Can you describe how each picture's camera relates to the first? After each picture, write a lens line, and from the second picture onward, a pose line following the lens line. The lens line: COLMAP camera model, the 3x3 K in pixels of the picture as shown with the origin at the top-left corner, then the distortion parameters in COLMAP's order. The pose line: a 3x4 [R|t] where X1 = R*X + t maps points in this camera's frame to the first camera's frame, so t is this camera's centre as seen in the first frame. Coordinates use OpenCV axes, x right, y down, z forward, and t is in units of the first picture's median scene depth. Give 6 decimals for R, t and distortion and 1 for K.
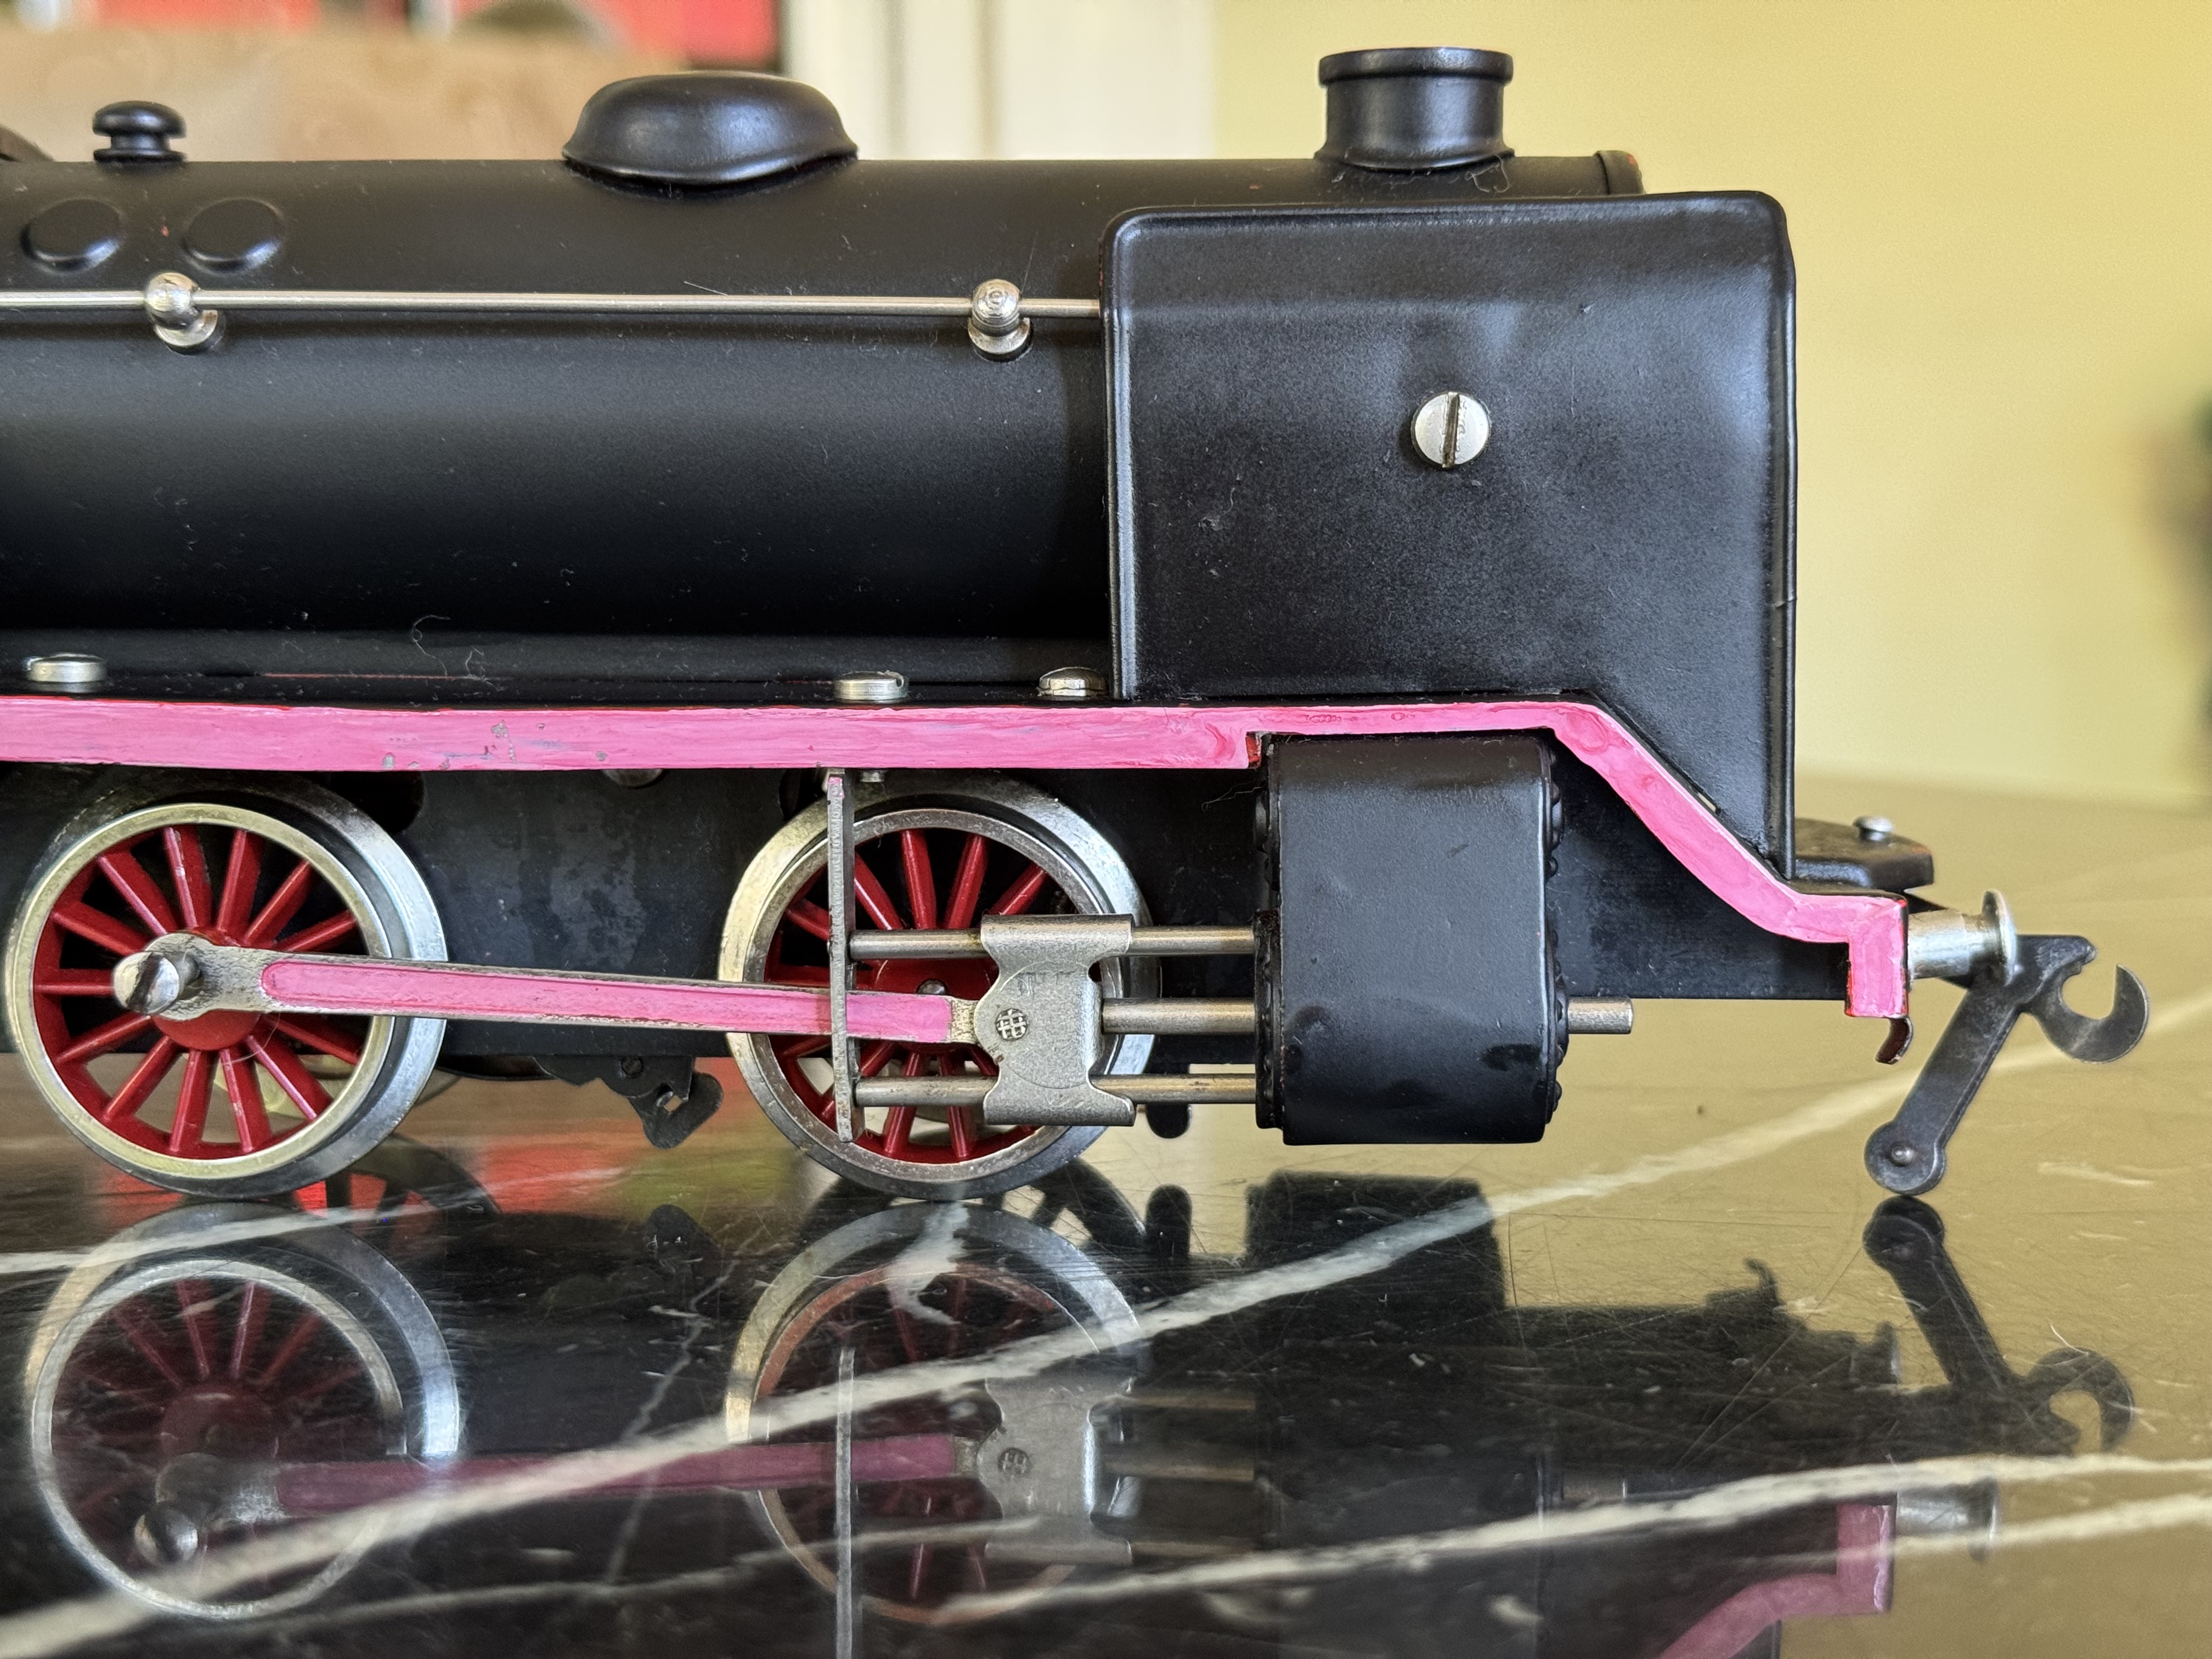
lens RADIAL K [[3114.9, 0, 1106.0], [0, 3114.9, 829.5], [0, 0, 1]] dist [0.140292, -0.021389]
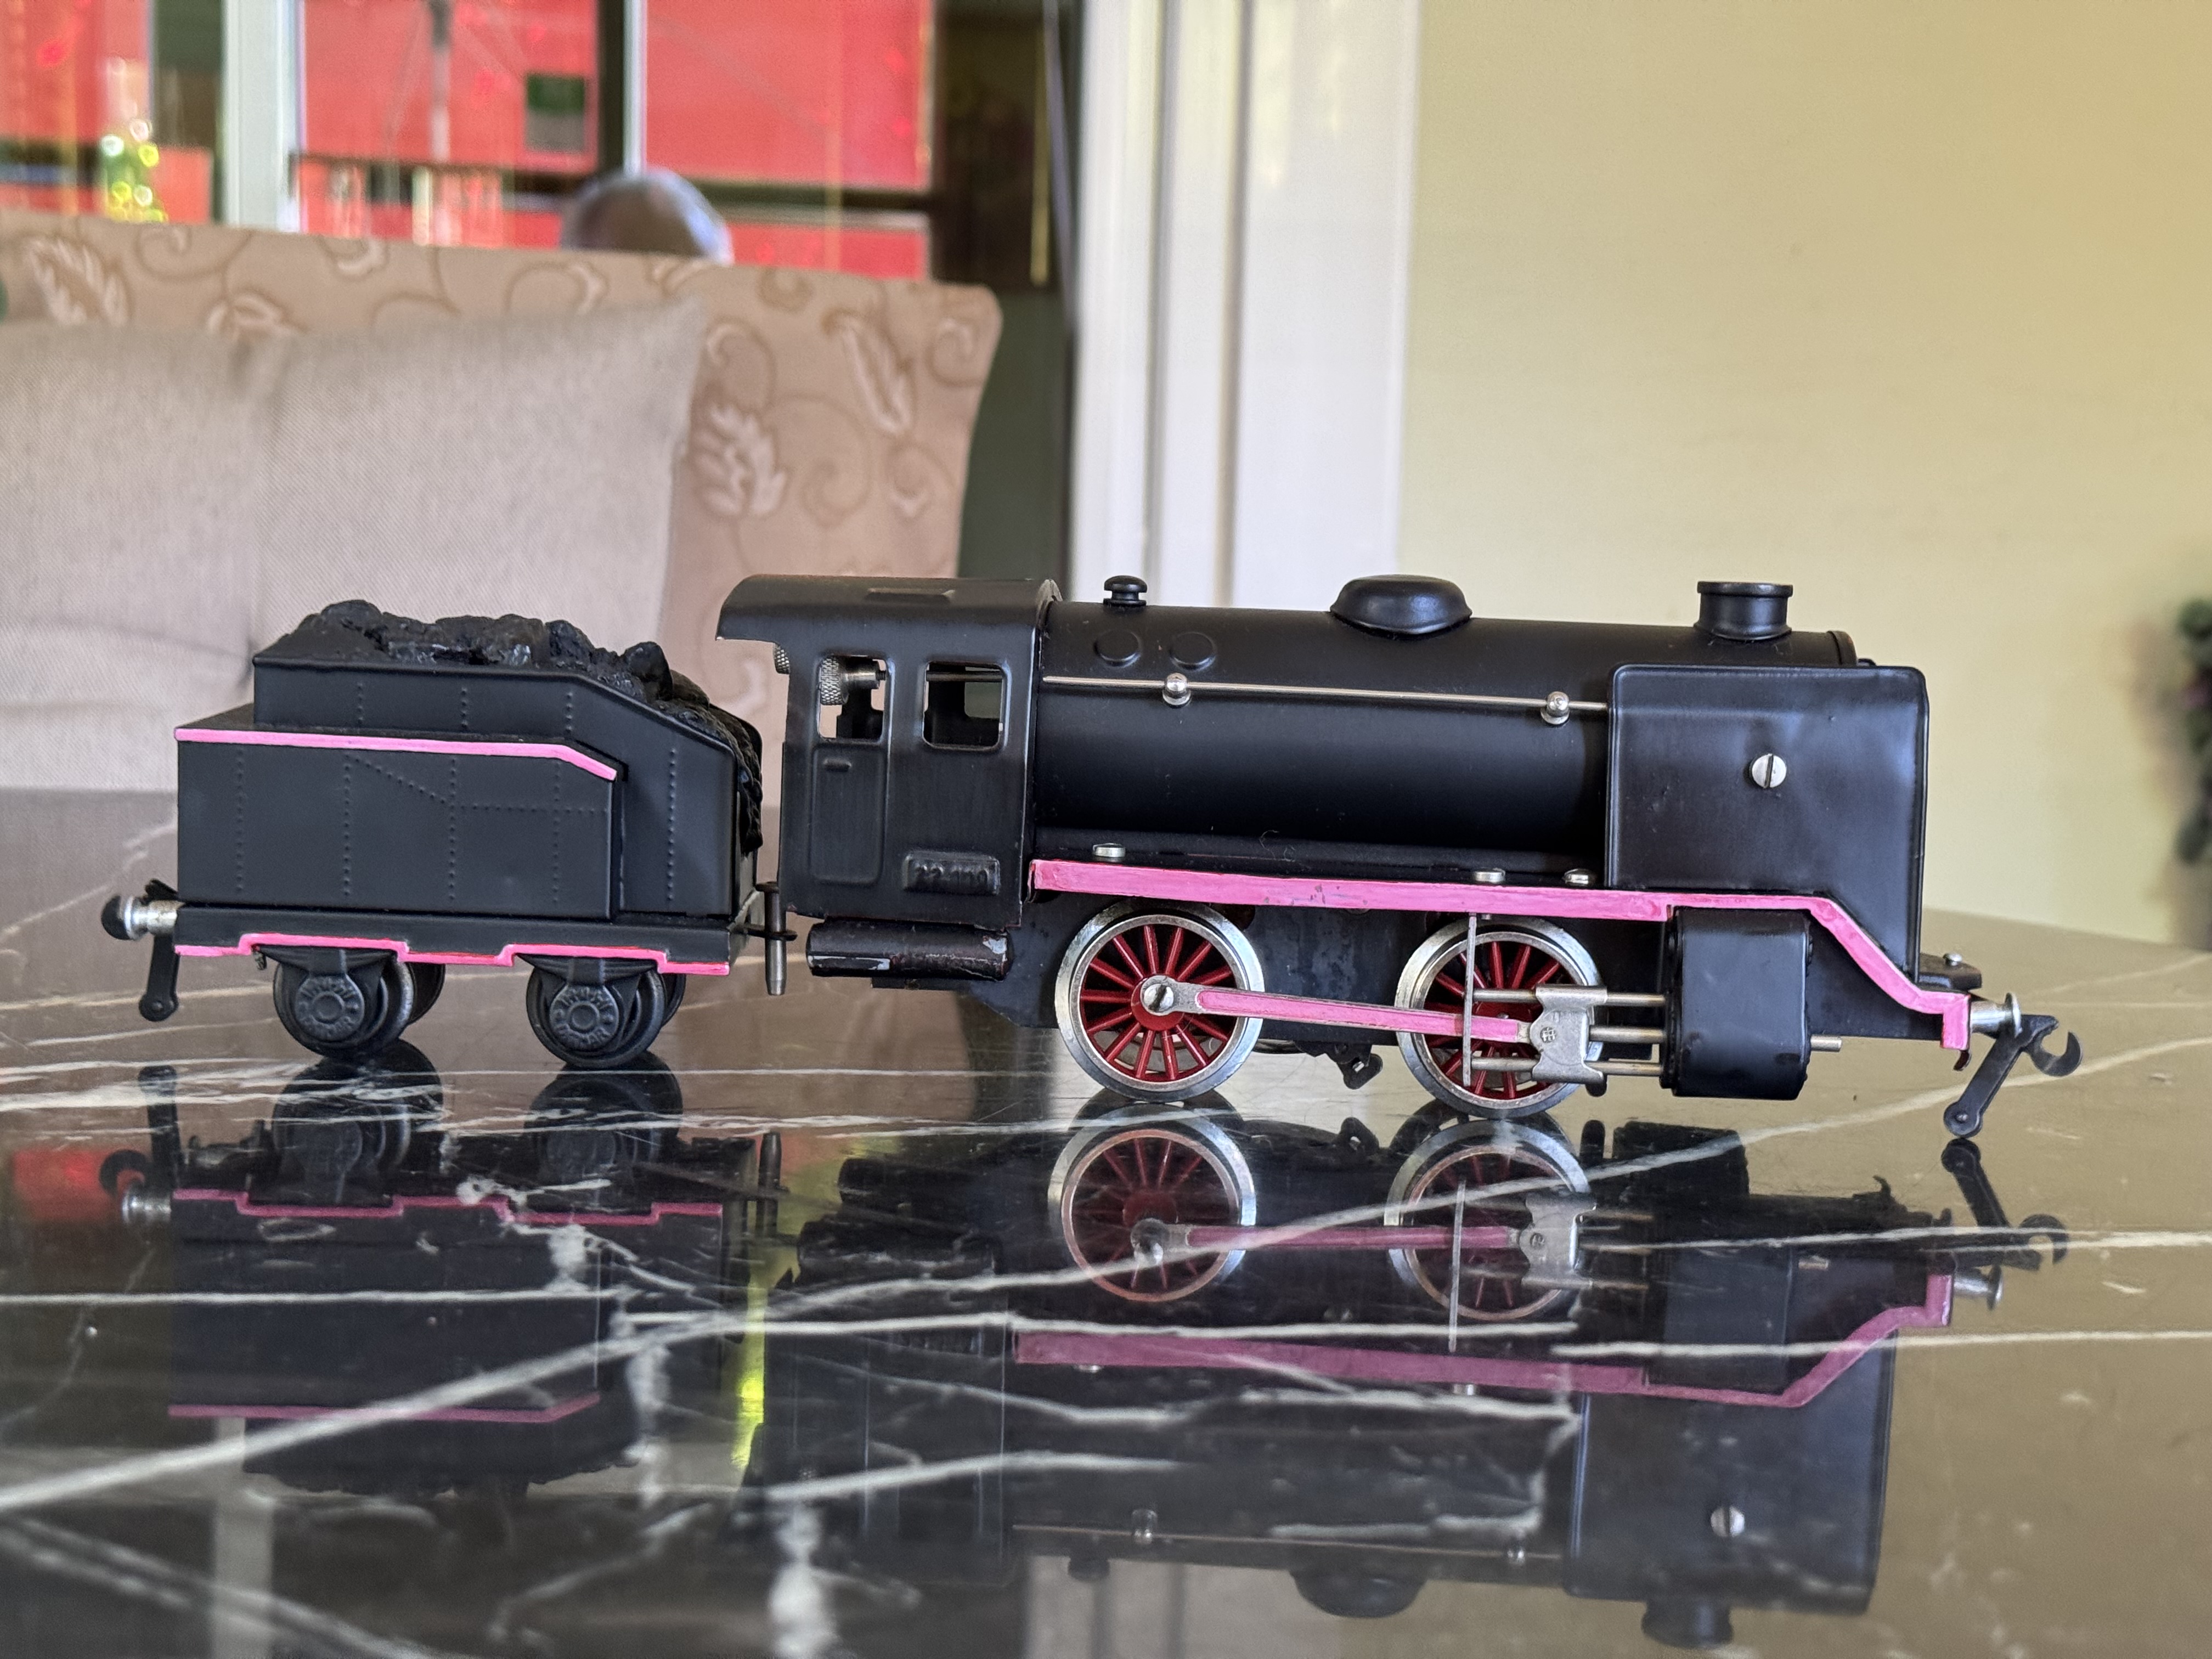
lens RADIAL K [[3114.9, 0, 1106.0], [0, 3114.9, 829.5], [0, 0, 1]] dist [0.140292, -0.021389]
pose [[0.999130, 0.041638, -0.002437, -0.329021], [-0.041673, 0.998997, -0.016391, -0.030330], [0.001752, 0.016479, 0.999863, -1.134796]]
